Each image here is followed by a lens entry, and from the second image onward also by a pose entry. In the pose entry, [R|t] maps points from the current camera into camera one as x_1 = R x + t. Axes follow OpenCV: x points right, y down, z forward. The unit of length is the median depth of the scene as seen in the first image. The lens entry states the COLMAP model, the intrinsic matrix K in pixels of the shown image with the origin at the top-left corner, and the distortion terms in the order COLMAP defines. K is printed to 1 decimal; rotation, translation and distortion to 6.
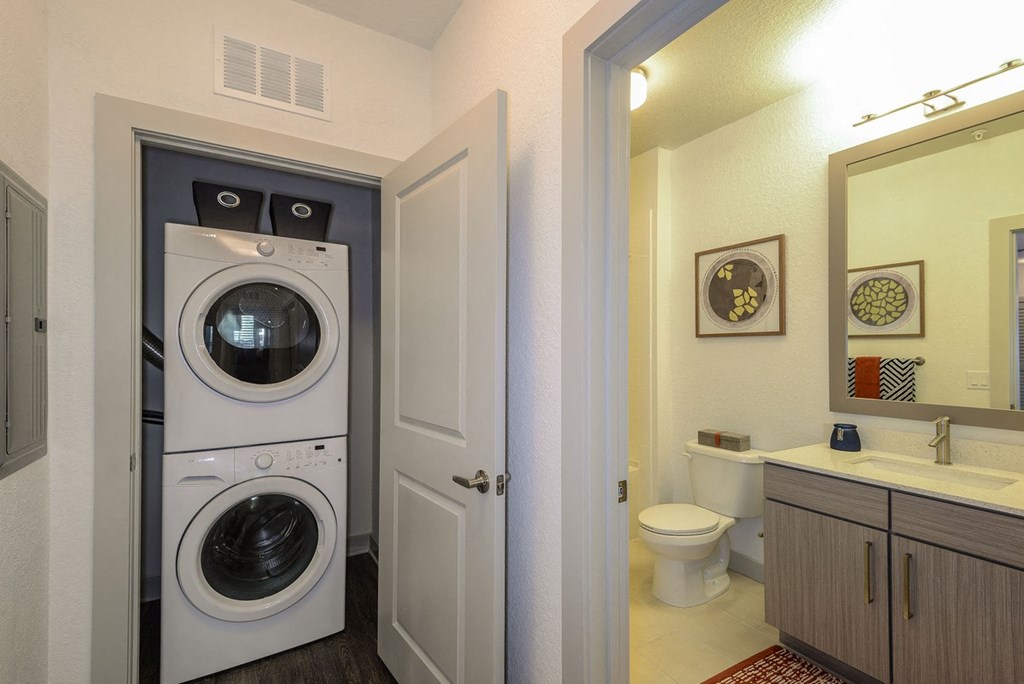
lens RADIAL K [[465.9, 0, 505.6], [0, 465.9, 349.4], [0, 0, 1]] dist [-0.004547, -0.000635]
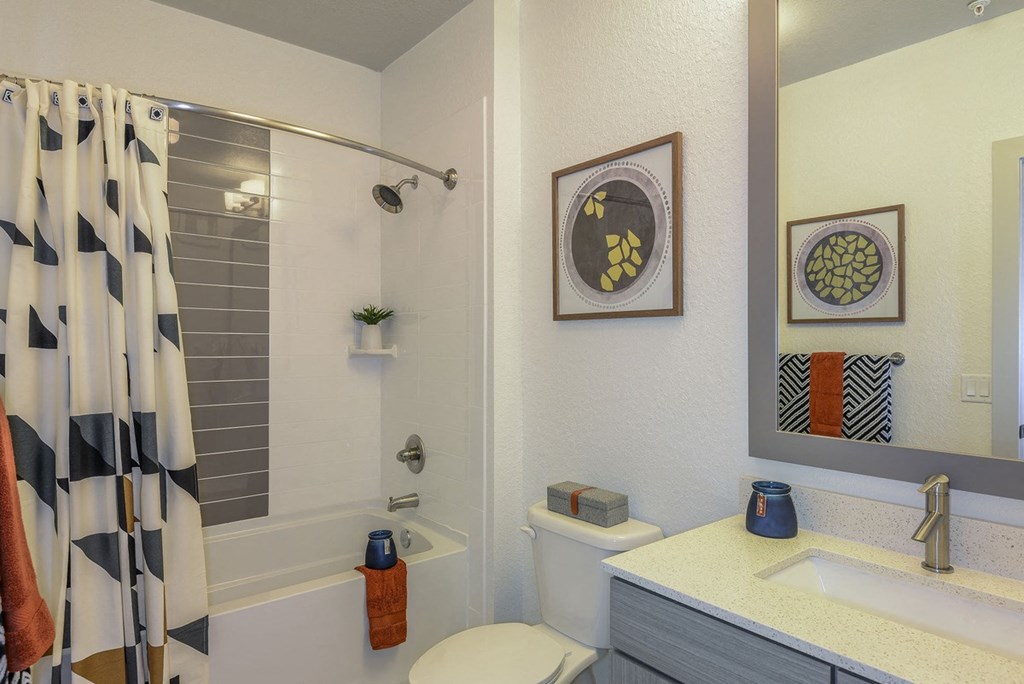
lens RADIAL K [[616.3, 0, 513.0], [0, 616.3, 342.5], [0, 0, 1]] dist [0.002057, -0.008662]
pose [[0.985658, 0.000855, 0.168755, 0.239109], [-0.001615, 0.999989, 0.004364, -0.001387], [-0.168749, -0.004574, 0.985648, 0.266649]]
